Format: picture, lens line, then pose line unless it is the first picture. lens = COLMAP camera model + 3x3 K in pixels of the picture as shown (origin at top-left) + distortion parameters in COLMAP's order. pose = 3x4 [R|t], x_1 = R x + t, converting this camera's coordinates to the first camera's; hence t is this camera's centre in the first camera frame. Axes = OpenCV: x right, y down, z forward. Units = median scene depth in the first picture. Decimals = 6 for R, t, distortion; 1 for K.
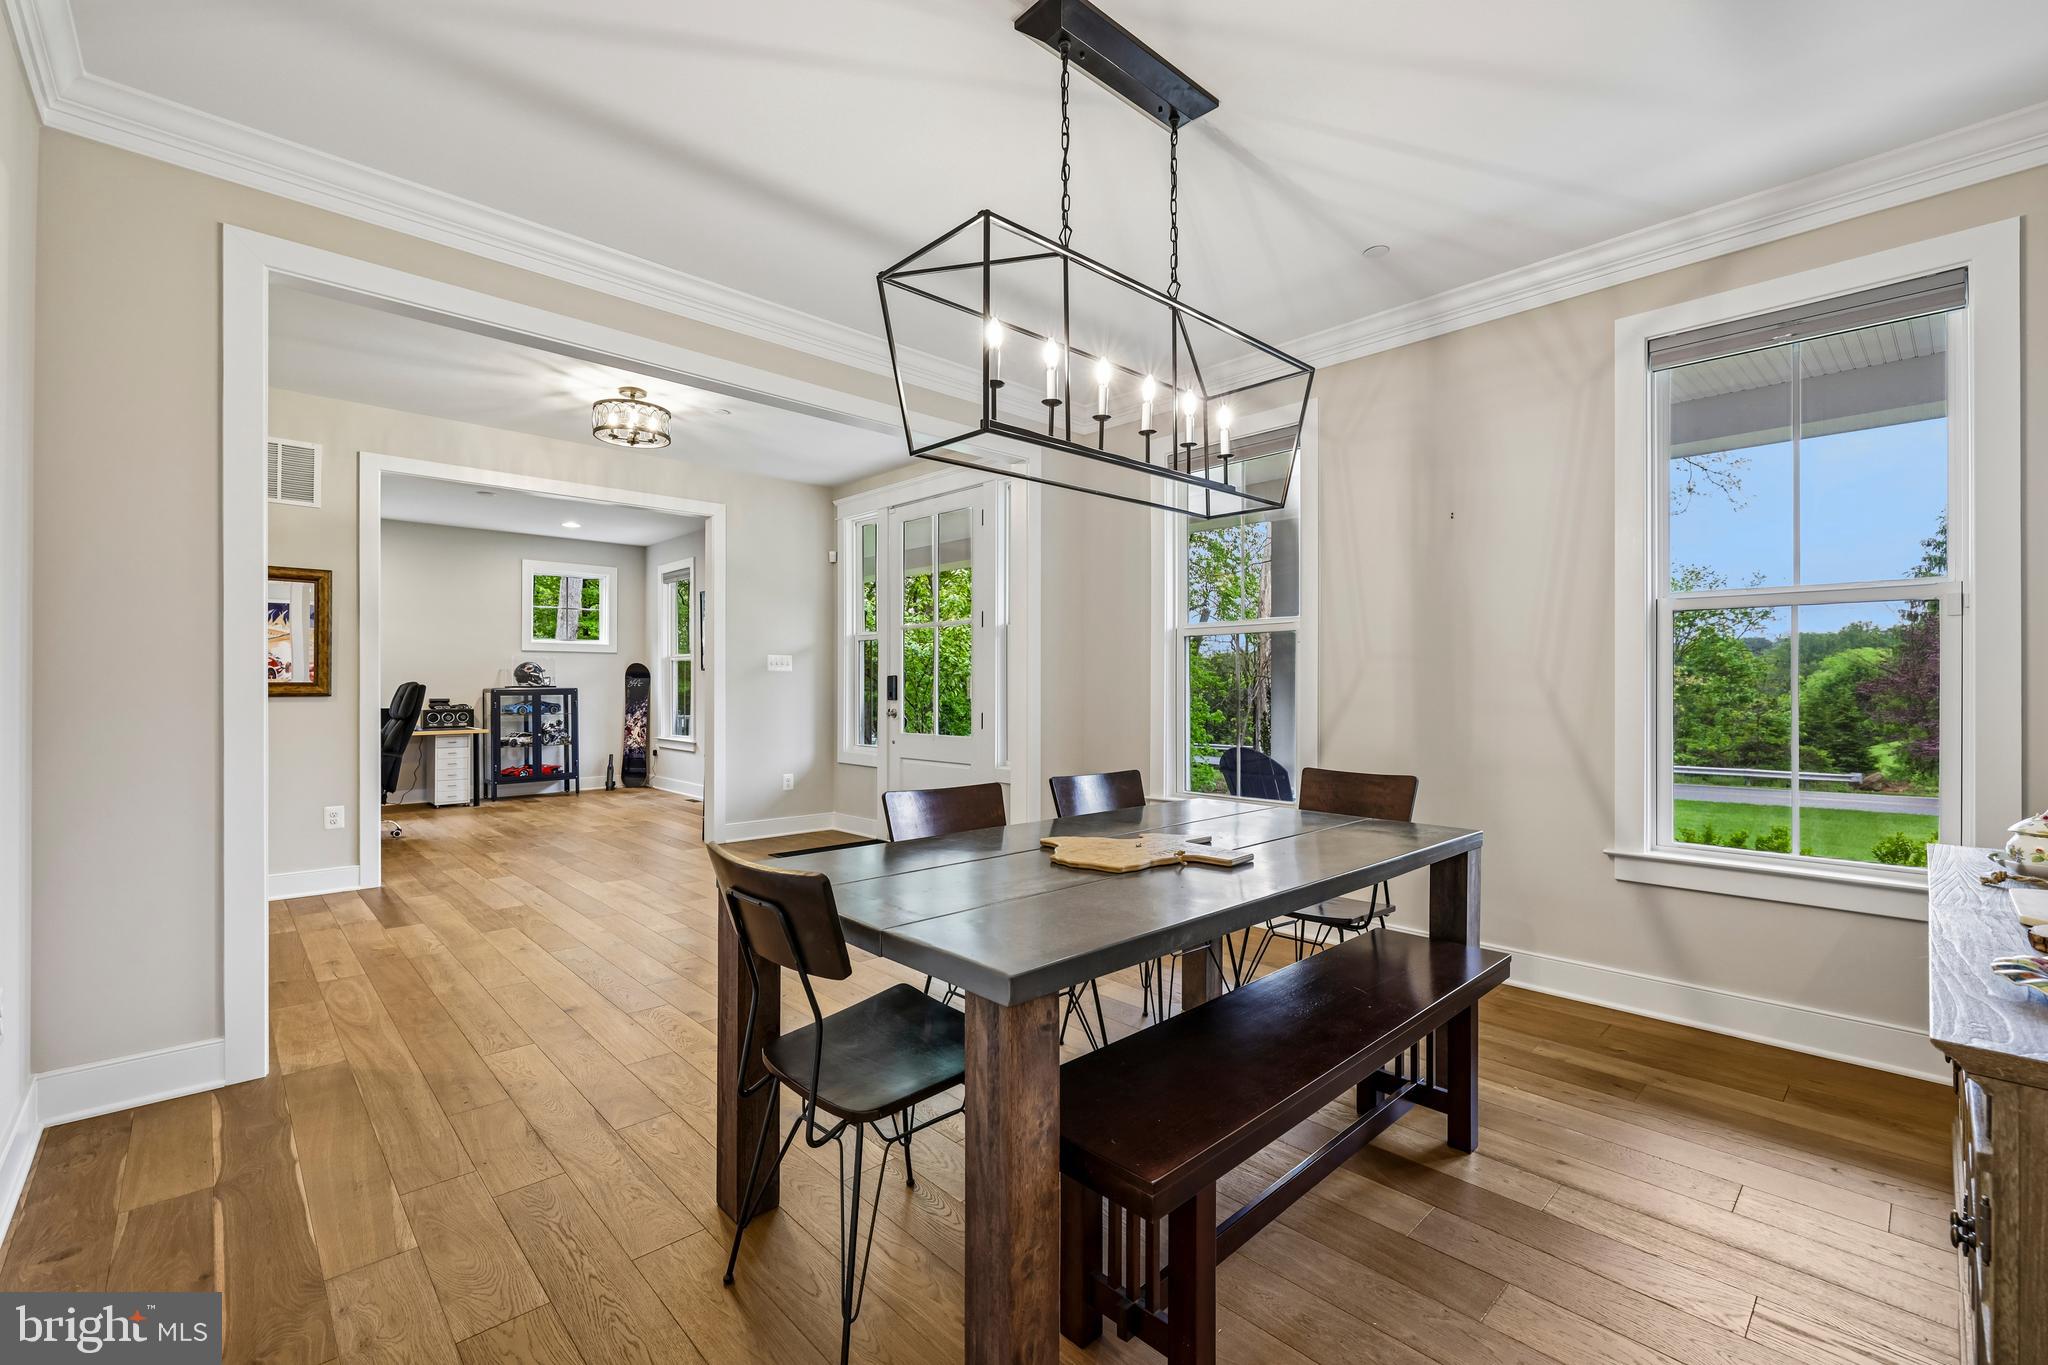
lens RADIAL K [[863.9, 0, 1029.0], [0, 863.9, 682.7], [0, 0, 1]] dist [-0.001522, 0.000394]
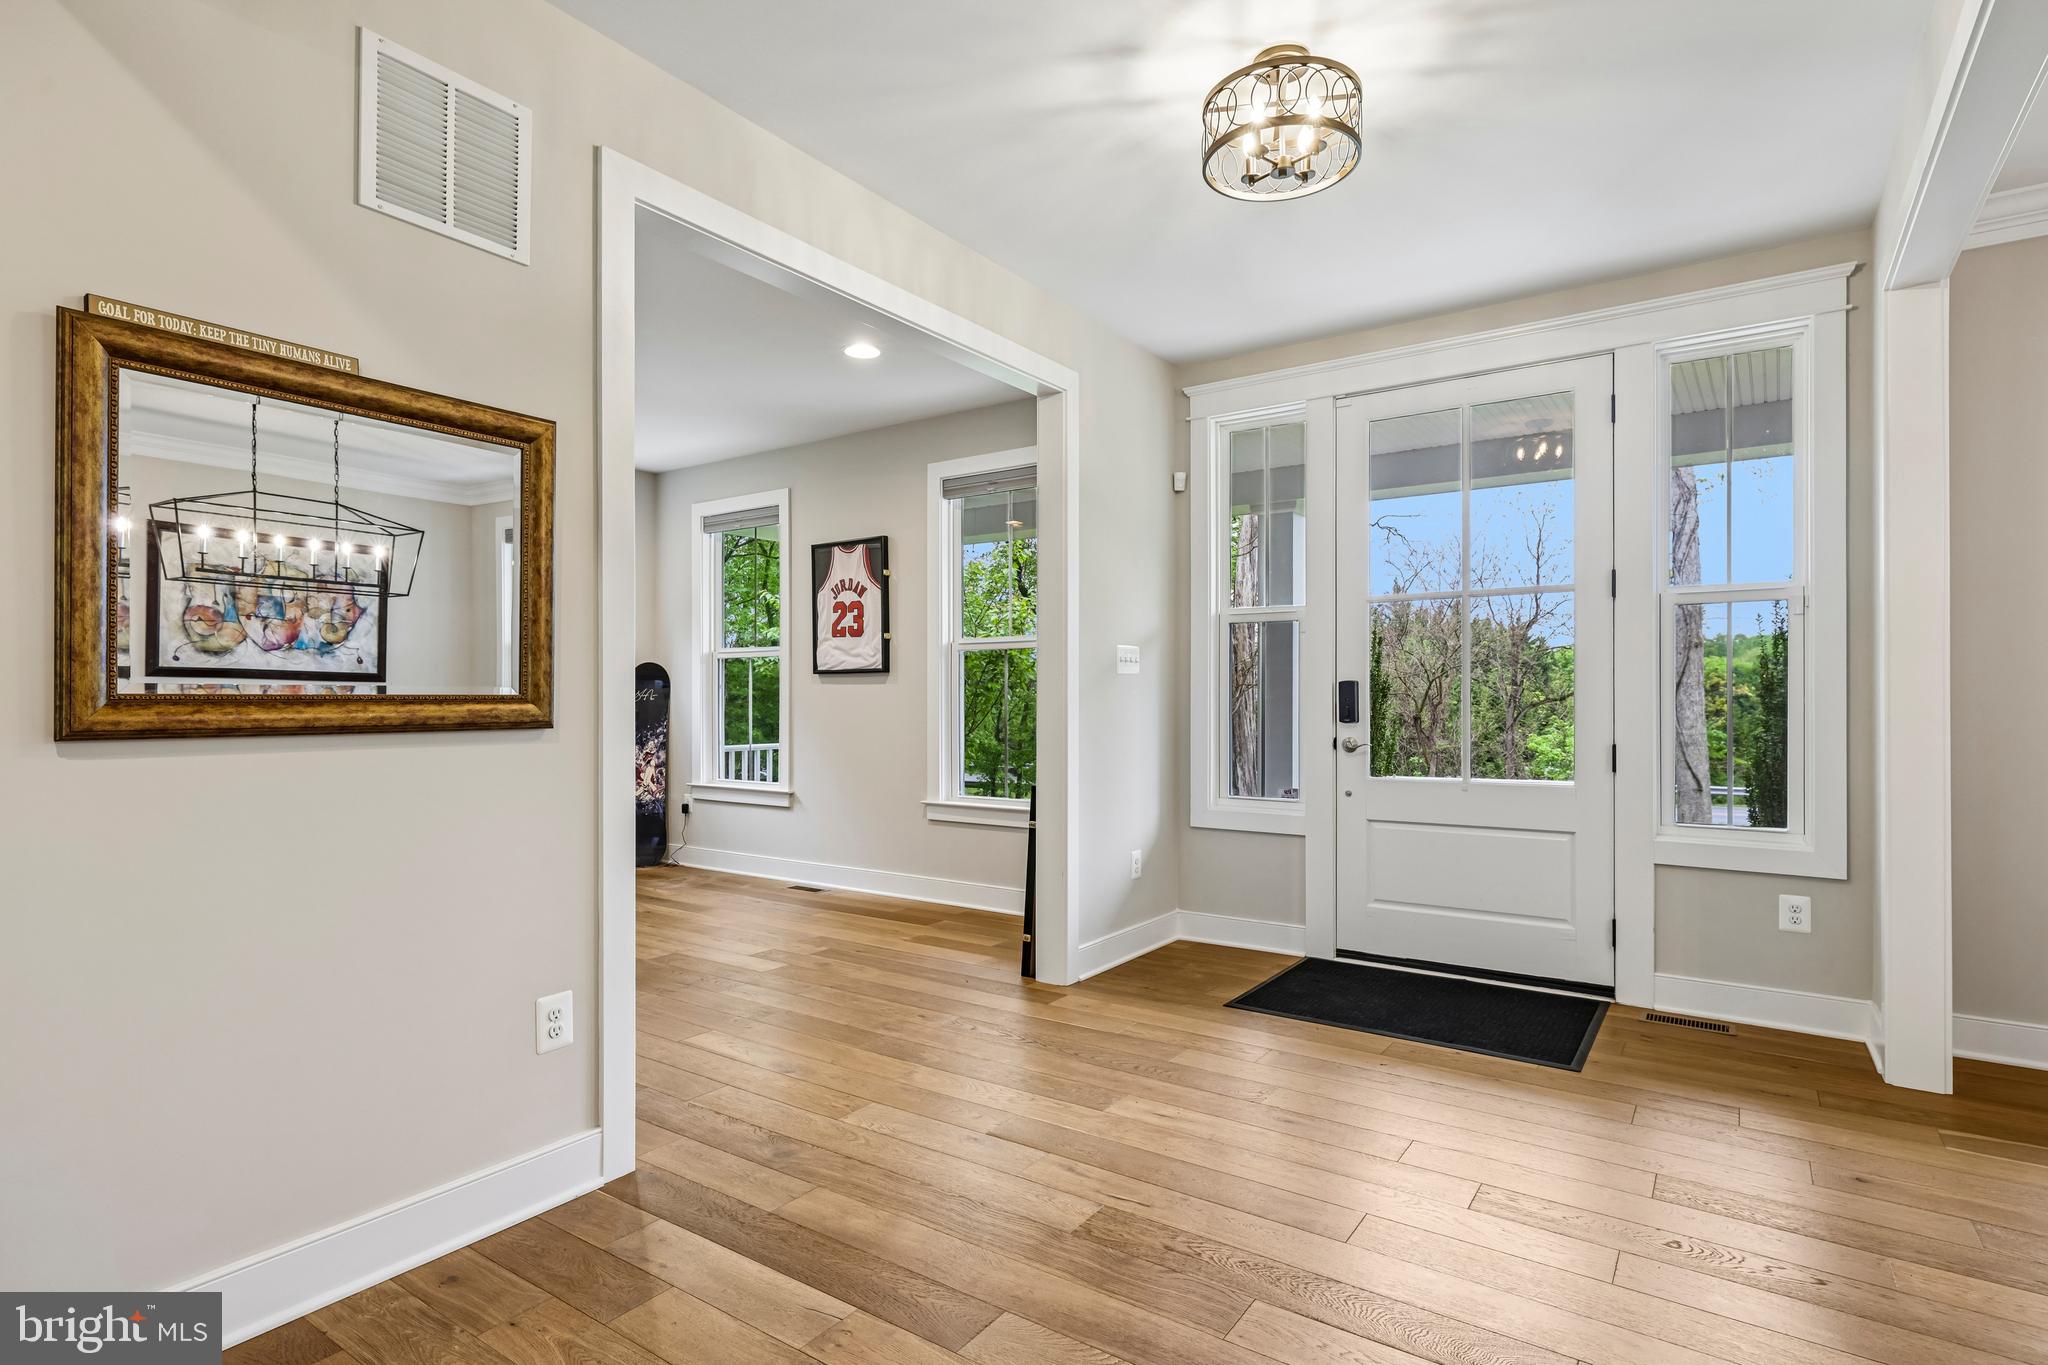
lens RADIAL K [[1025.5, 0, 1032.8], [0, 1025.5, 694.7], [0, 0, 1]] dist [-0.001753, 0.001688]
pose [[0.979240, -0.002584, 0.202688, -0.370372], [0.002303, 0.999996, 0.001627, -0.000281], [-0.202691, -0.001126, 0.979242, 0.258137]]
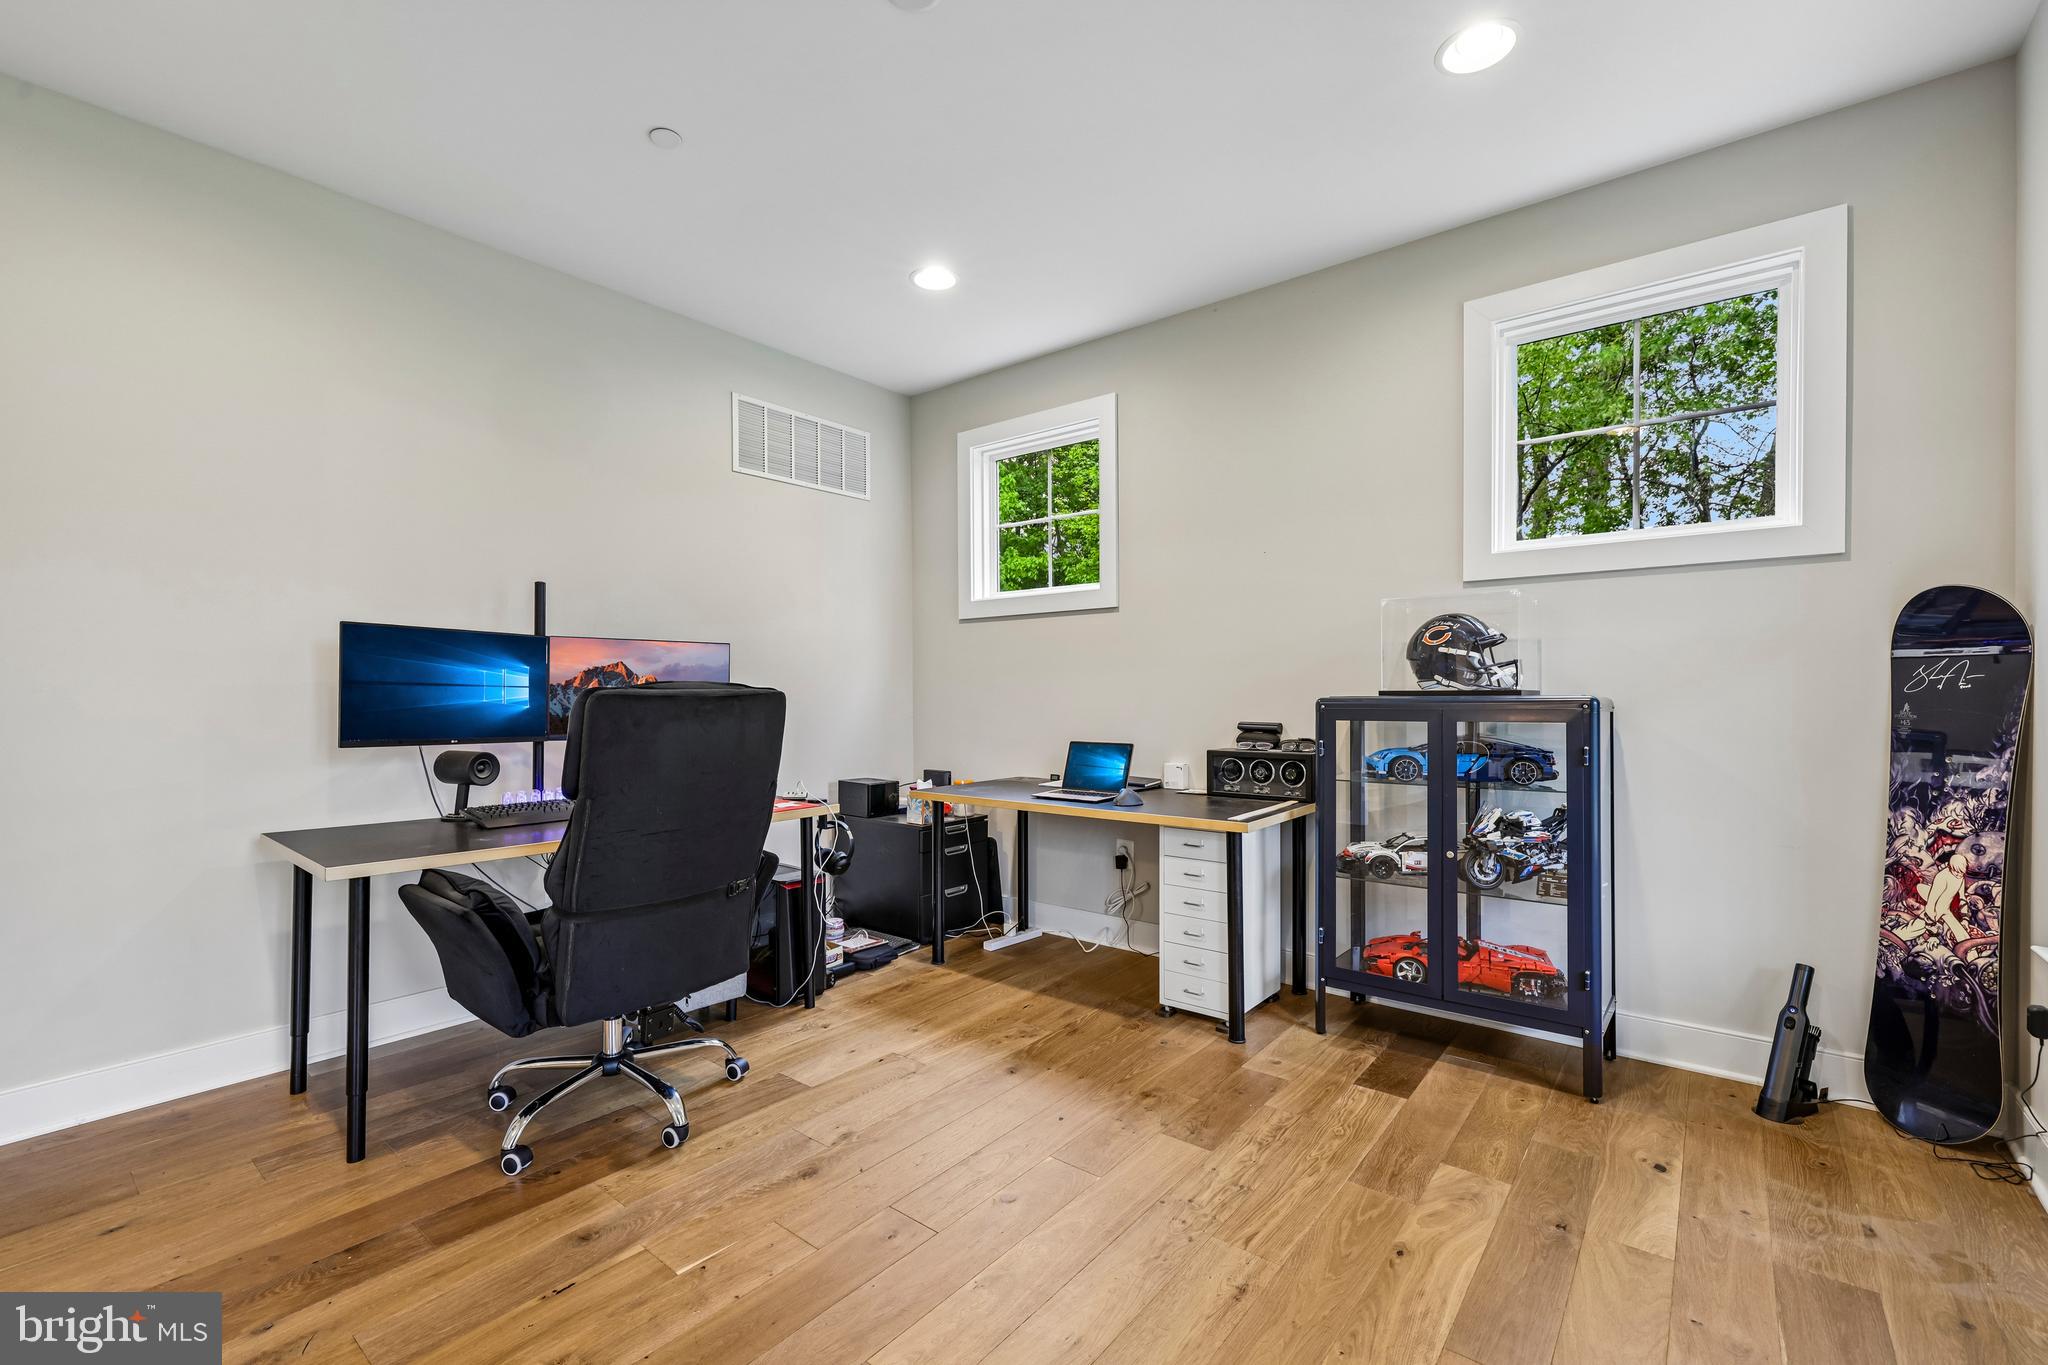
lens RADIAL K [[863.9, 0, 1030.6], [0, 863.9, 691.8], [0, 0, 1]] dist [-0.001522, 0.000394]
pose [[0.124690, 0.002855, -0.992192, -0.291372], [0.015421, 0.999869, 0.004815, 0.000705], [0.992076, -0.015901, 0.124630, 0.815417]]
